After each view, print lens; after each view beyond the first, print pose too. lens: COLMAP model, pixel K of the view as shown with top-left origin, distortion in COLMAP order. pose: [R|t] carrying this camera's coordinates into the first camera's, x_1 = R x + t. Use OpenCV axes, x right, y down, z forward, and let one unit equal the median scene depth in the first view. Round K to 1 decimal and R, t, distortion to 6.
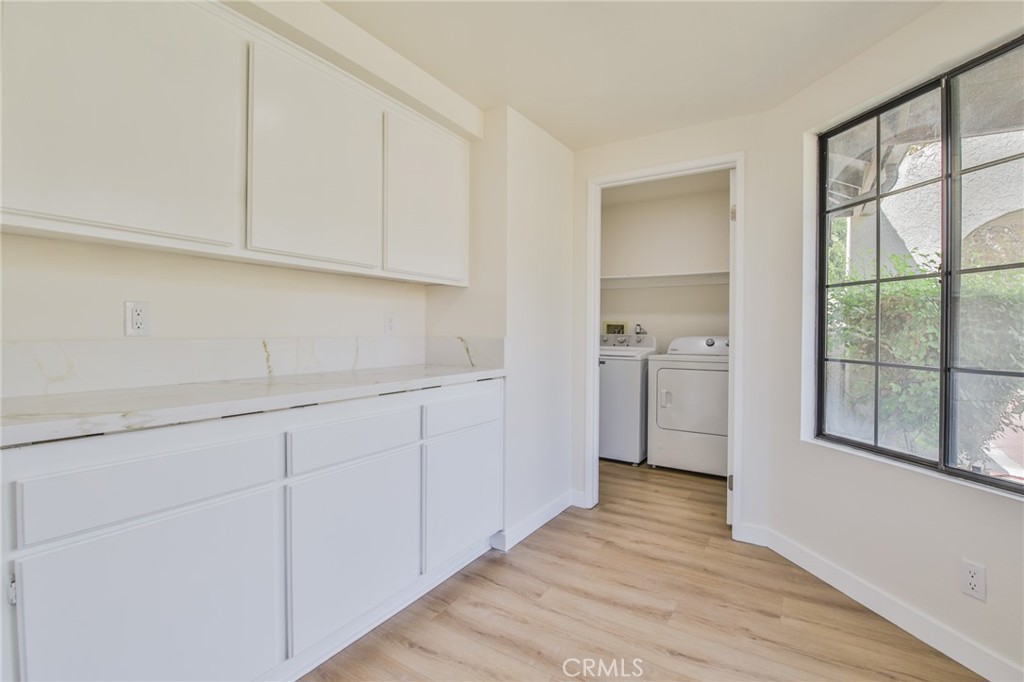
lens RADIAL K [[467.7, 0, 513.5], [0, 467.7, 335.1], [0, 0, 1]] dist [-0.003550, -0.009642]
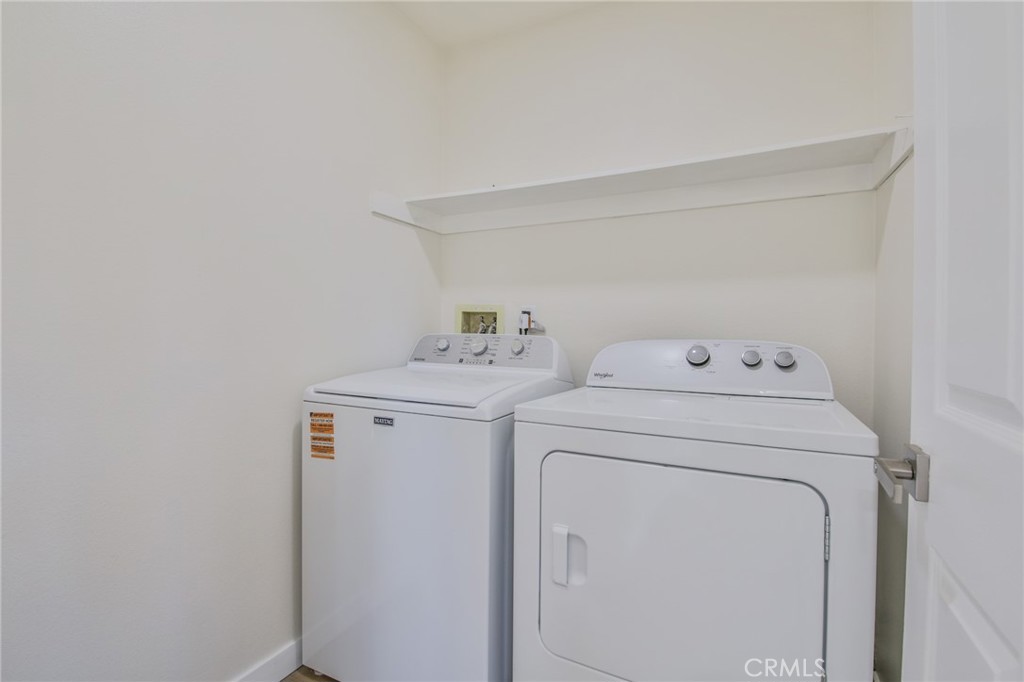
lens RADIAL K [[467.7, 0, 513.5], [0, 467.7, 335.1], [0, 0, 1]] dist [-0.003550, -0.009642]
pose [[0.994777, -0.002089, 0.102054, 0.230625], [0.001594, 0.999987, 0.004926, -0.003131], [-0.102063, -0.004737, 0.994767, 0.625665]]
